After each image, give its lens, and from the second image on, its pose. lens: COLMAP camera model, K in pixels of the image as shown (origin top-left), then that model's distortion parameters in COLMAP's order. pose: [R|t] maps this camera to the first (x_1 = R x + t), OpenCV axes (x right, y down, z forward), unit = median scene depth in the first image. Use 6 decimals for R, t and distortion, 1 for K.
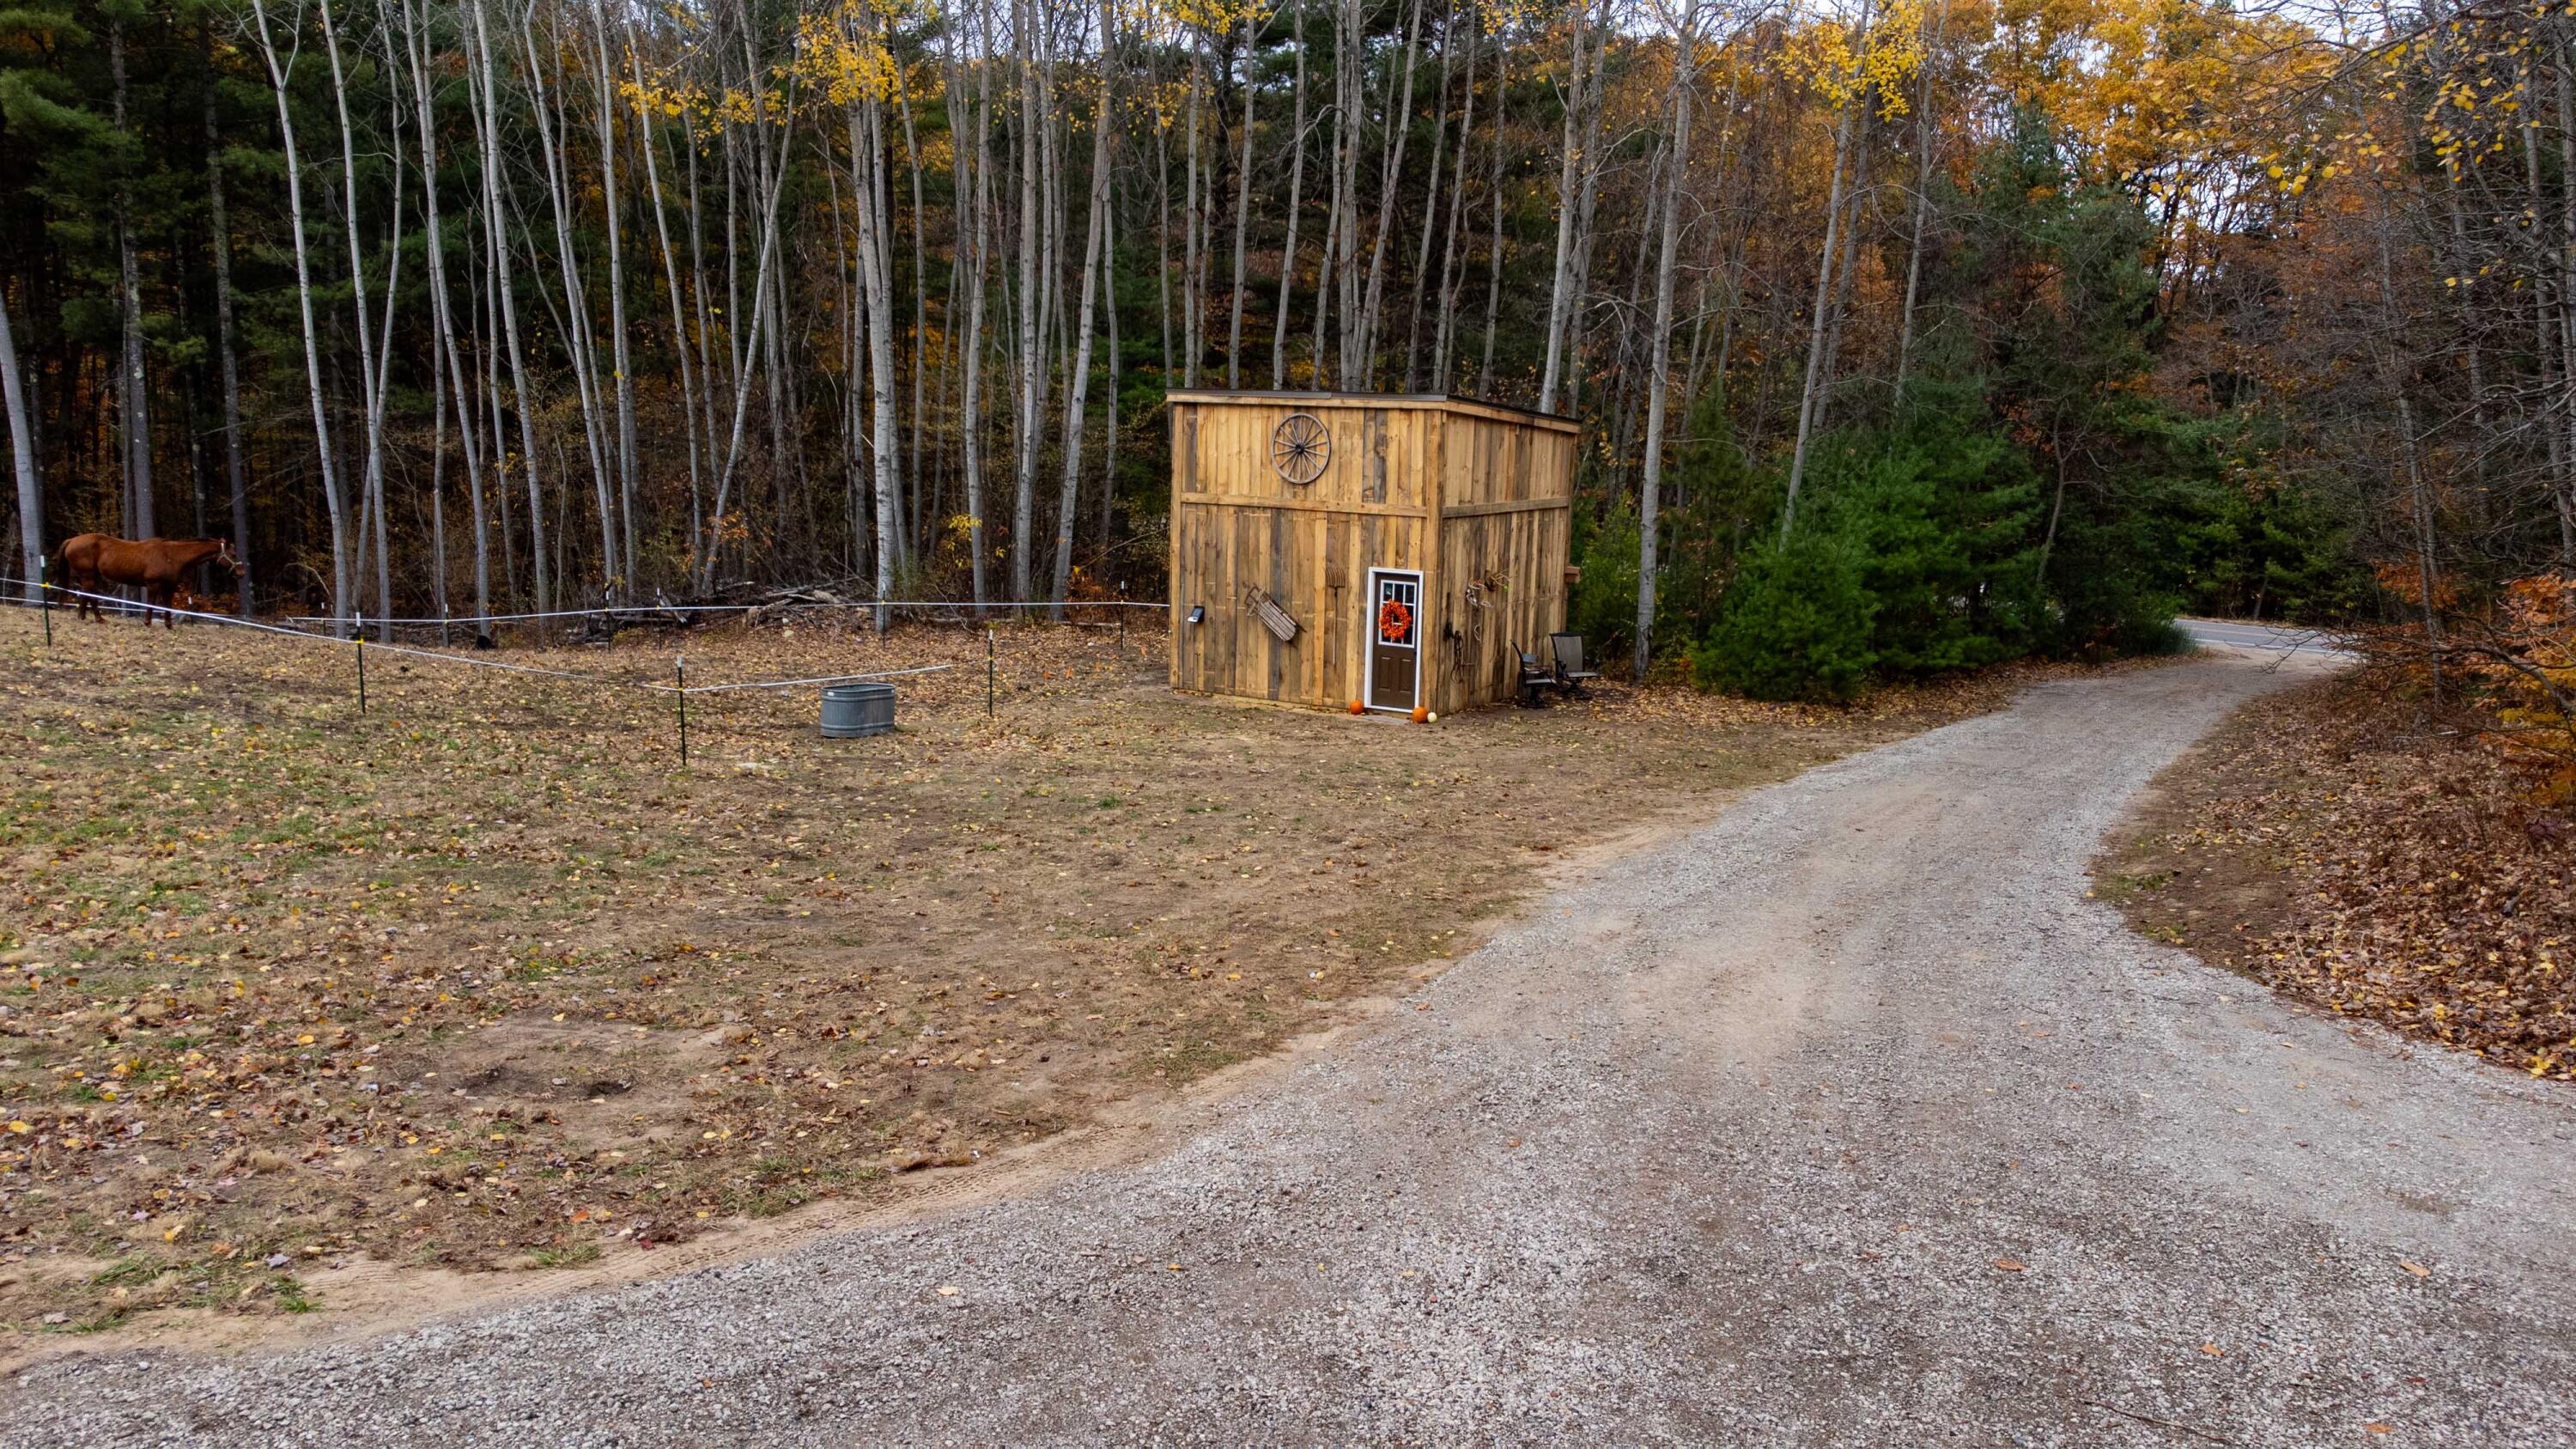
lens RADIAL K [[1909.1, 0, 1288.1], [0, 1909.1, 748.8], [0, 0, 1]] dist [0.084240, -0.065357]
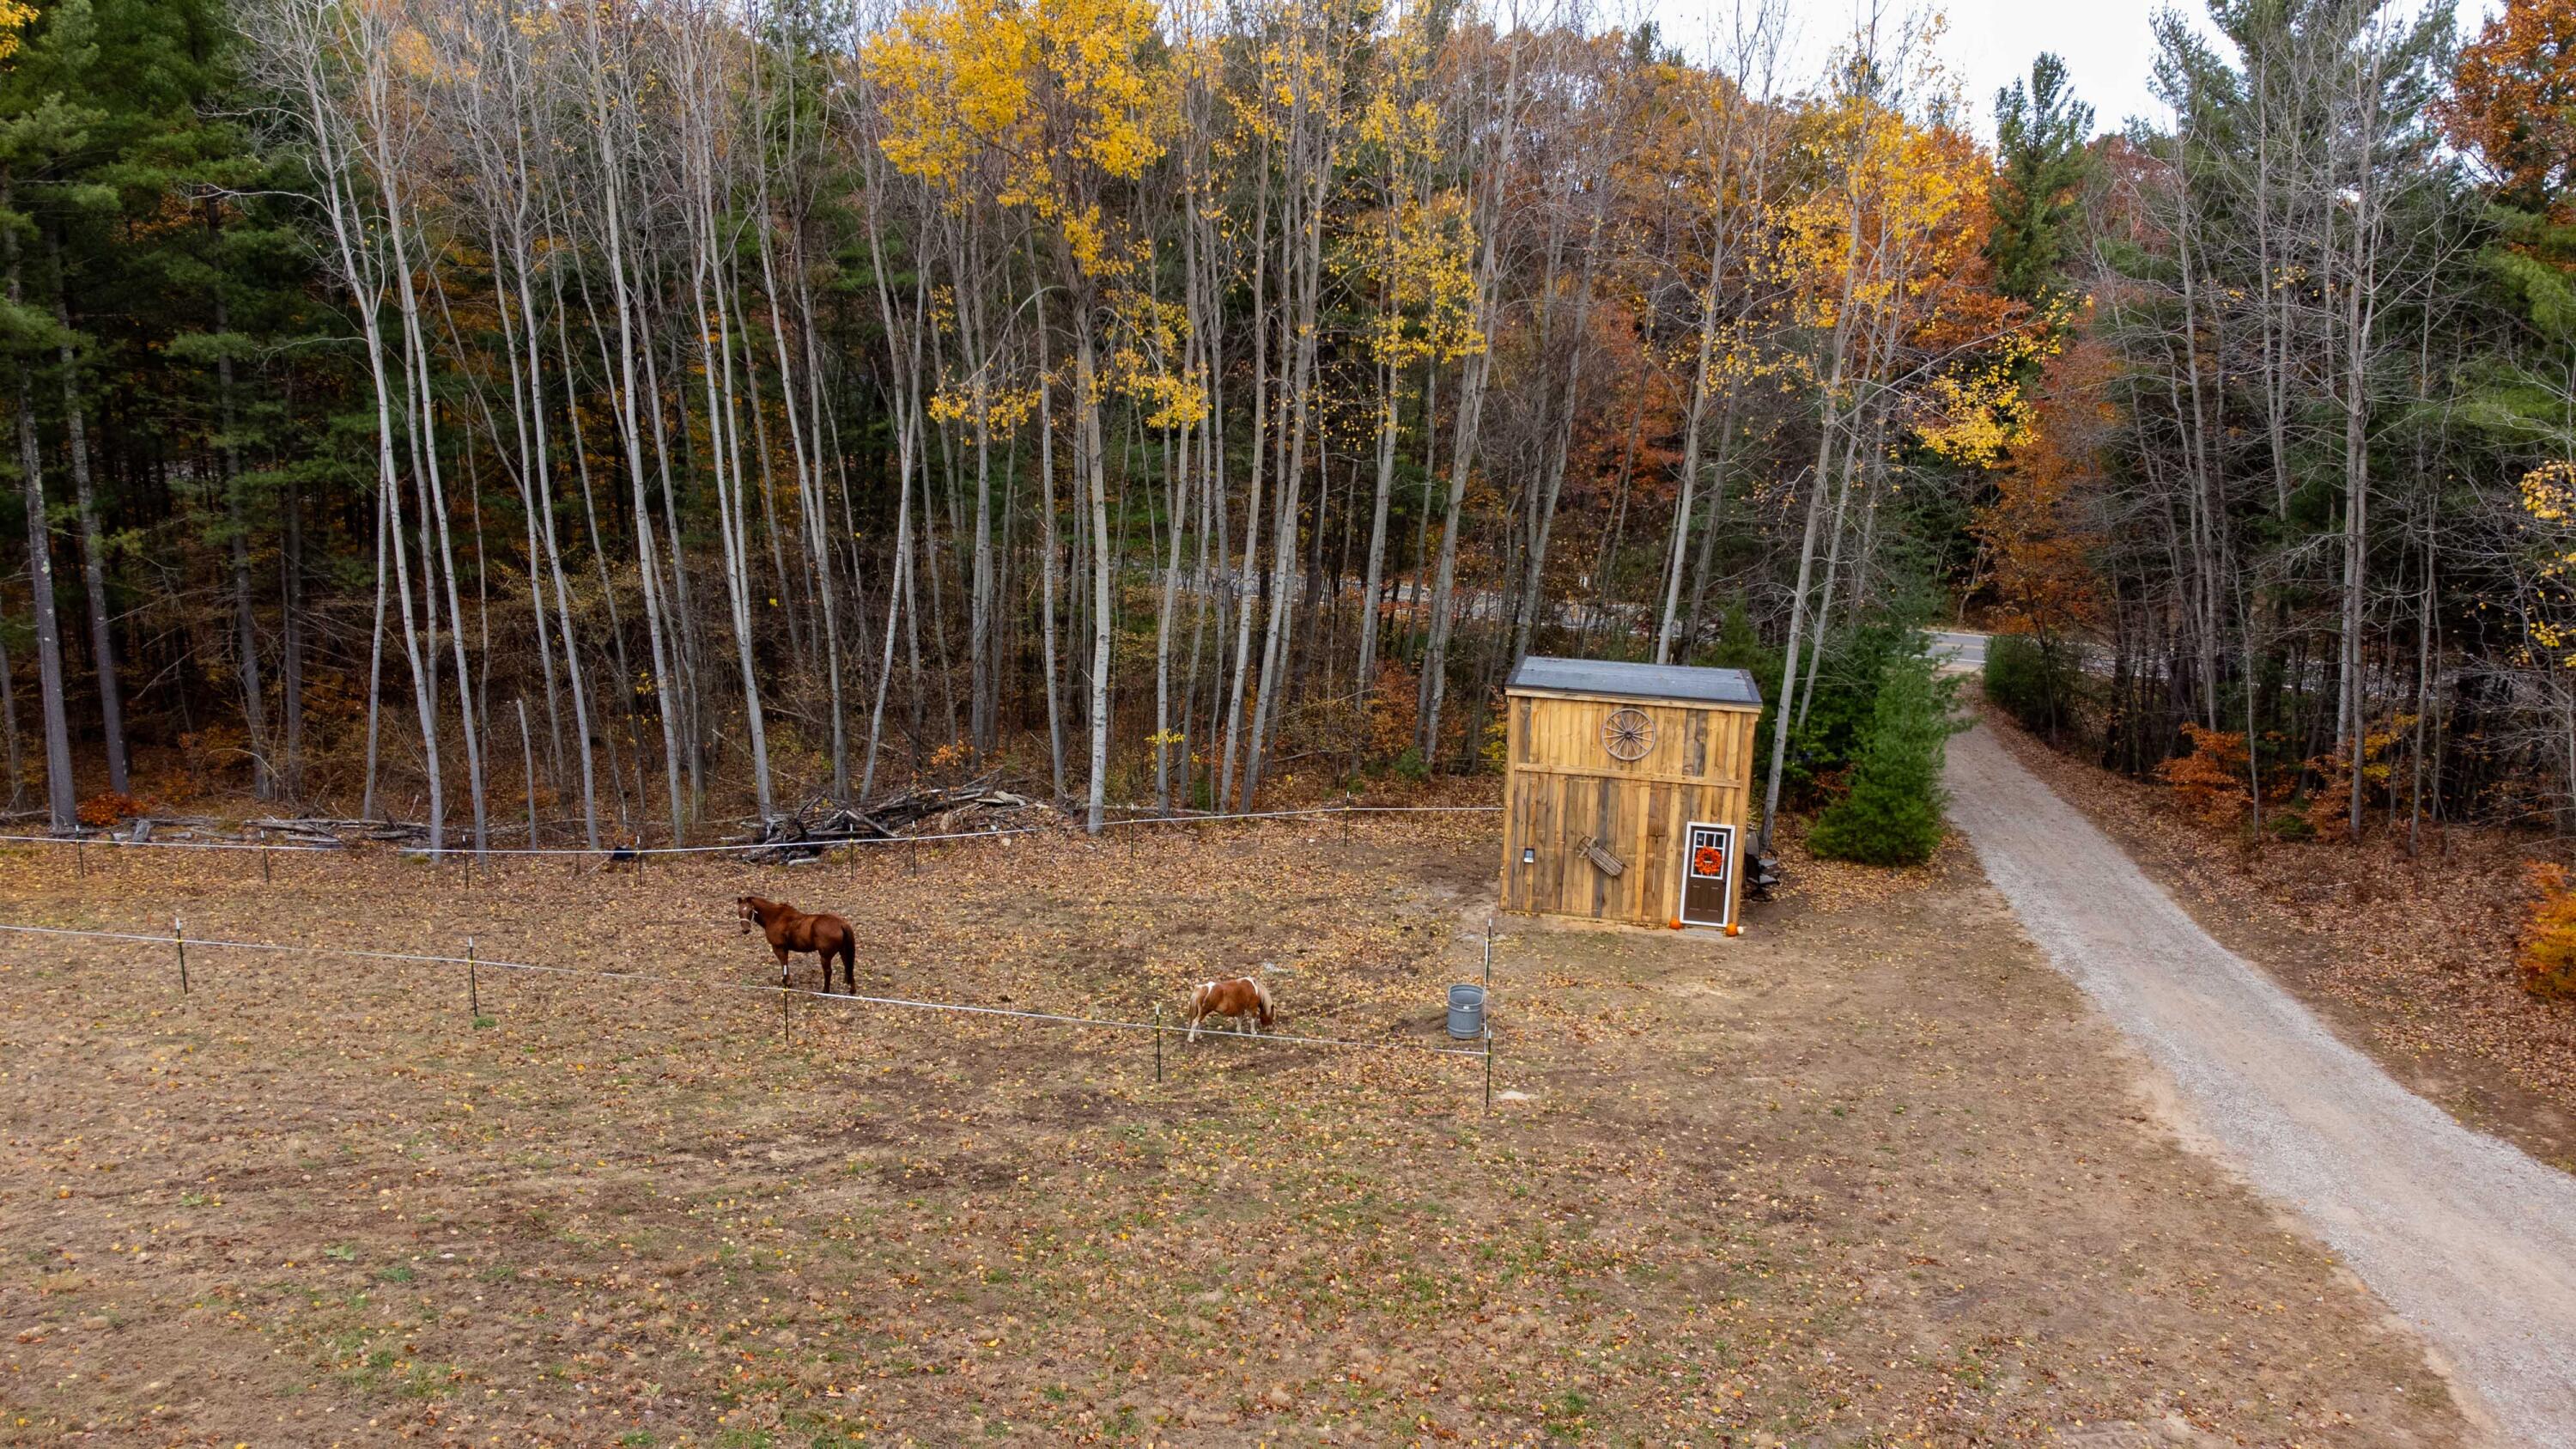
lens RADIAL K [[1909.1, 0, 1288.1], [0, 1909.1, 748.8], [0, 0, 1]] dist [0.084240, -0.065357]
pose [[0.932332, -0.088161, 0.350691, -0.673125], [0.060804, 0.994237, 0.088295, -0.276816], [-0.356454, -0.060997, 0.932320, -0.148235]]
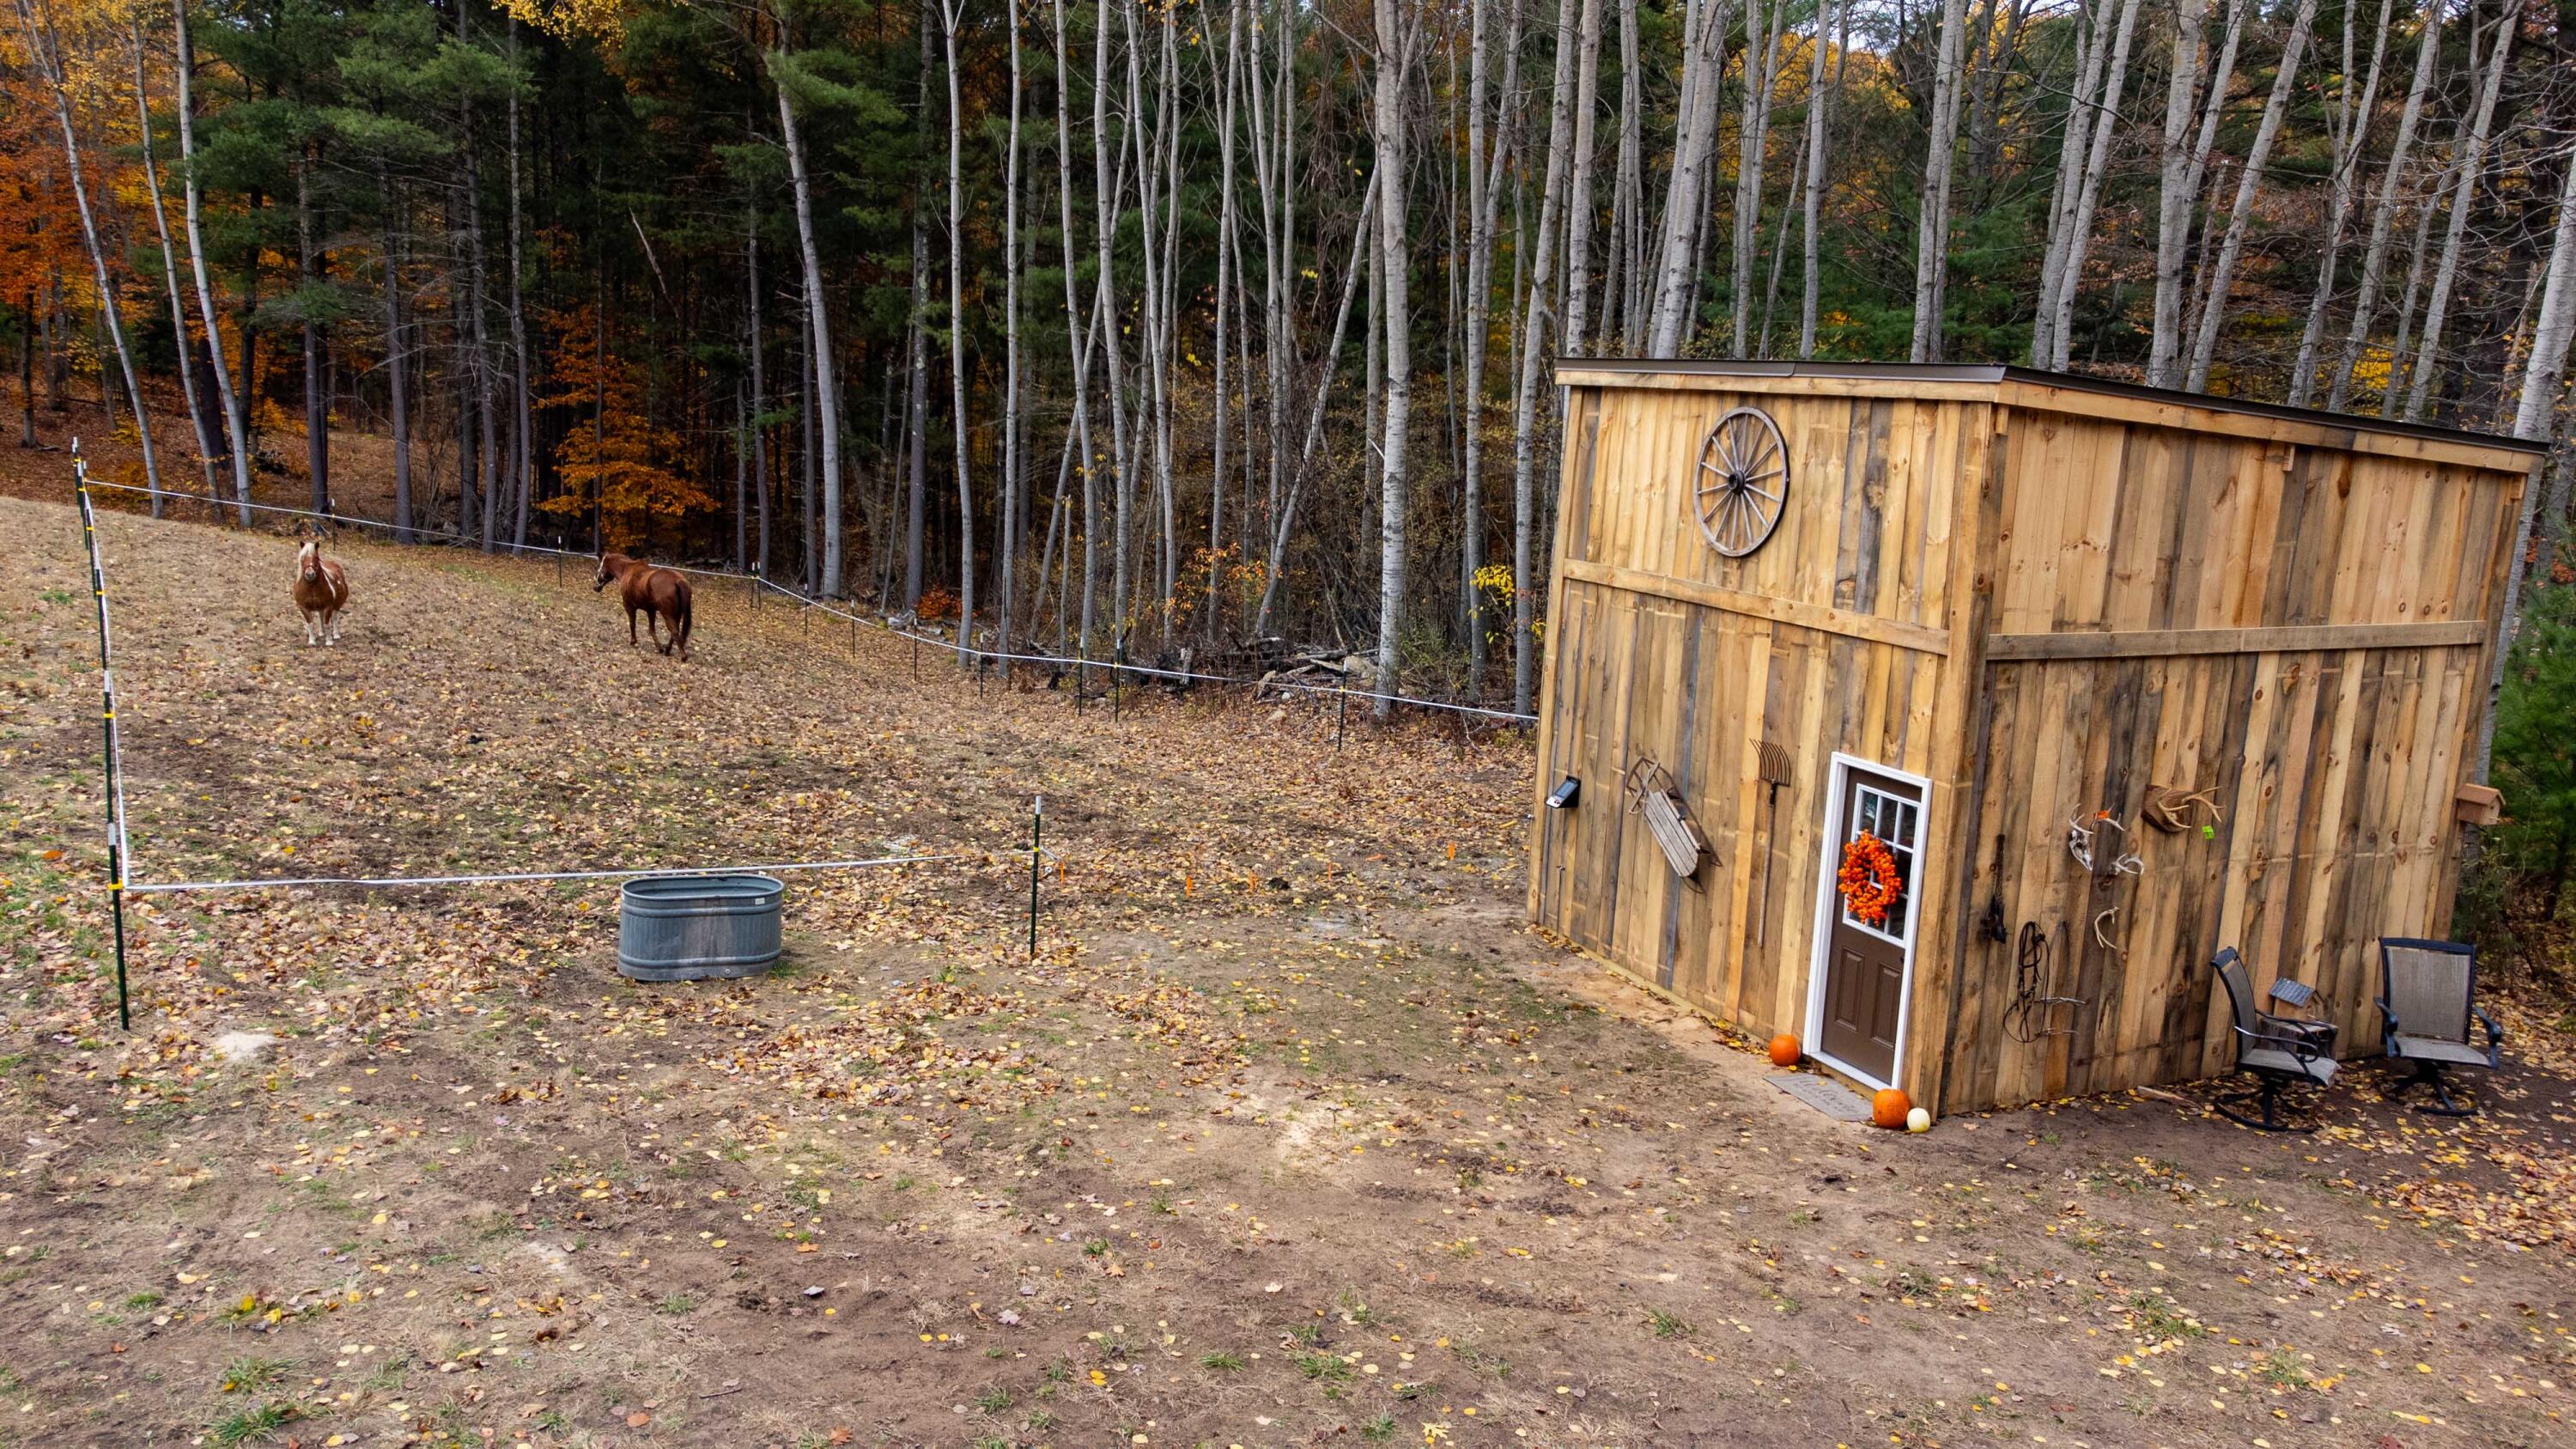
lens RADIAL K [[1909.1, 0, 1288.1], [0, 1909.1, 748.8], [0, 0, 1]] dist [0.084240, -0.065357]
pose [[0.837432, 0.116624, -0.533953, 0.172611], [-0.121571, 0.992241, 0.026053, -0.090155], [0.532849, 0.043096, 0.845113, 0.540037]]
